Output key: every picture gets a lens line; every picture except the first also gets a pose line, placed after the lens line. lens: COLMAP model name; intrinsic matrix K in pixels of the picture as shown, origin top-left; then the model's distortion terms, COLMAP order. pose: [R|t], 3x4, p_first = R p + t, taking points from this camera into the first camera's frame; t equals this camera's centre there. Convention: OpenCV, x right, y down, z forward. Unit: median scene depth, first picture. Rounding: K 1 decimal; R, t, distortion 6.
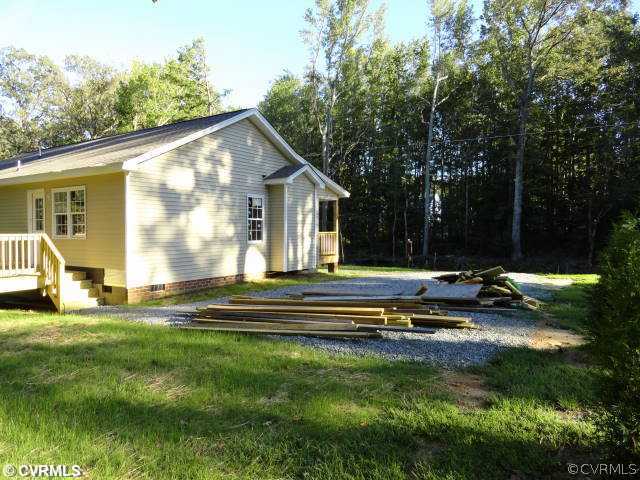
lens RADIAL K [[444.5, 0, 320.0], [0, 444.5, 240.0], [0, 0, 1]] dist [0.001290, -0.000227]
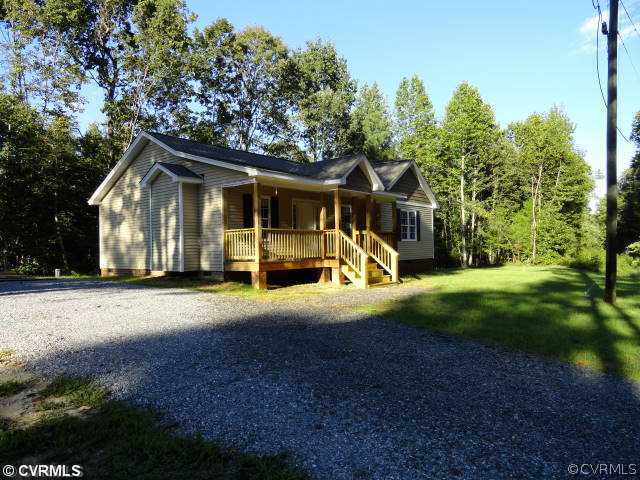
lens RADIAL K [[446.2, 0, 320.0], [0, 446.2, 240.0], [0, 0, 1]] dist [0.009004, -0.003238]
pose [[-0.122488, 0.006206, -0.992451, 1.024484], [0.026790, 0.999637, 0.002945, -0.001679], [0.992108, -0.026227, -0.122609, 1.696716]]
